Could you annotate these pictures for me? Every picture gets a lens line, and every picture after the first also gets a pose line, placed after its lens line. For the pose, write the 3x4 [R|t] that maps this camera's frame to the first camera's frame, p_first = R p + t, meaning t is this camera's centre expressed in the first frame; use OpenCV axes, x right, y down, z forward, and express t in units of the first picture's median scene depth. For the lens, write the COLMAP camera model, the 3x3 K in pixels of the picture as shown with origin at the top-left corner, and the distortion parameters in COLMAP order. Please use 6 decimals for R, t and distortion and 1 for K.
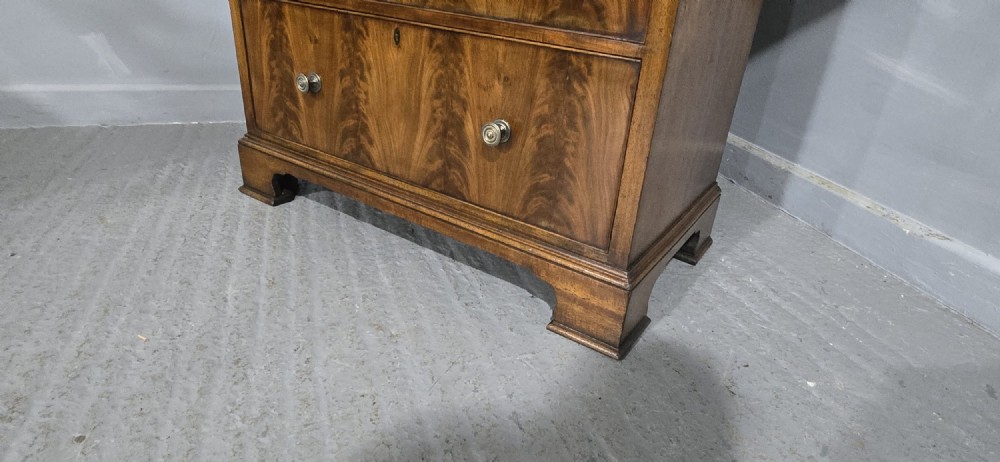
lens RADIAL K [[559.7, 0, 500.0], [0, 559.7, 231.0], [0, 0, 1]] dist [0.002098, -0.003160]
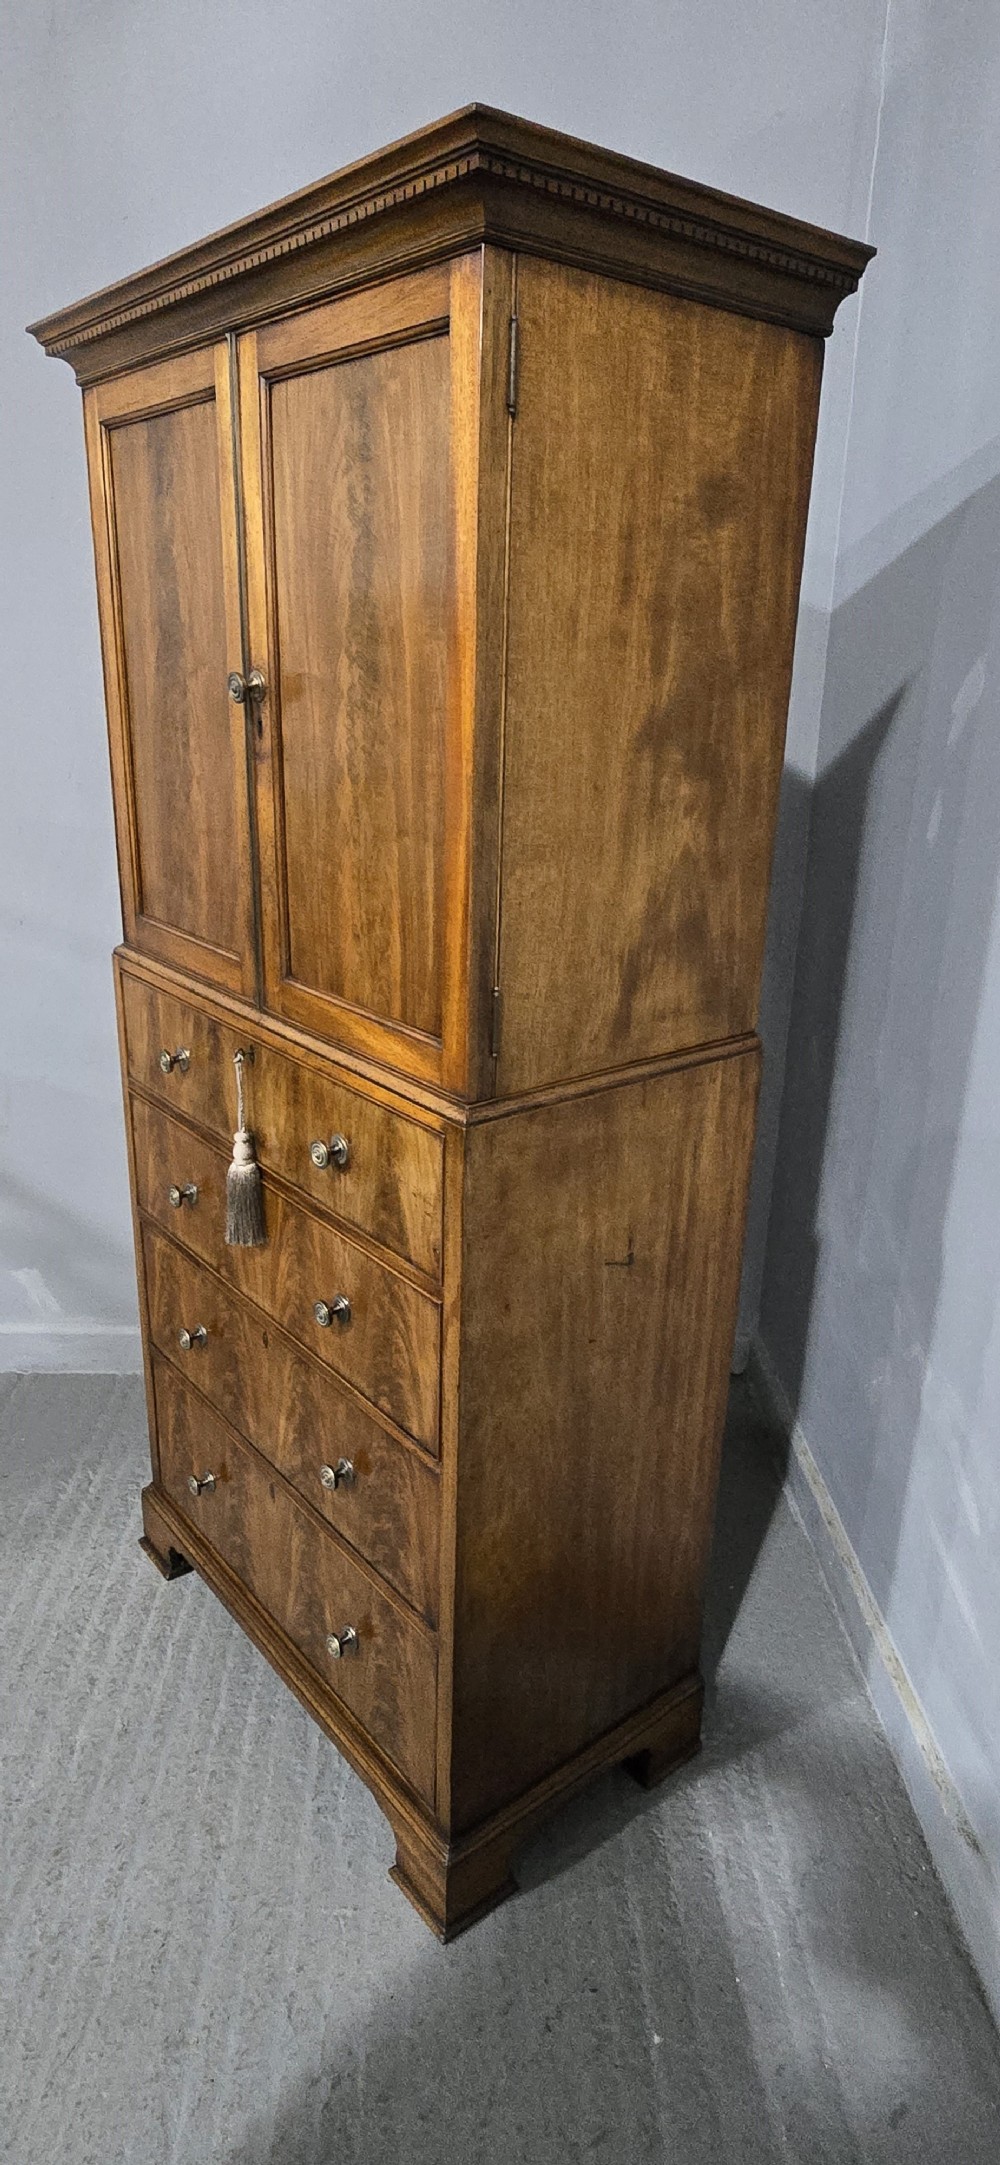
lens RADIAL K [[1211.7, 0, 494.8], [0, 1211.7, 1083.7], [0, 0, 1]] dist [0.002098, -0.003160]
pose [[0.956394, 0.057299, -0.286404, 0.694609], [-0.097259, 0.987085, -0.127298, -0.788065], [0.275411, 0.149603, 0.949615, -0.880826]]
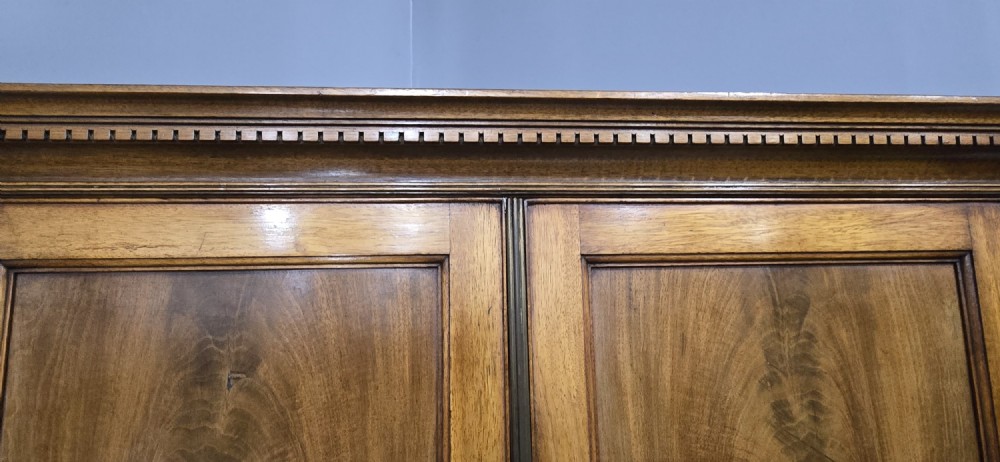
lens RADIAL K [[559.7, 0, 500.0], [0, 559.7, 231.0], [0, 0, 1]] dist [0.002098, -0.003160]
pose [[0.779855, 0.004475, 0.625945, -0.381786], [0.345956, 0.830291, -0.436957, -1.588032], [-0.521672, 0.557312, 0.645958, -0.027535]]
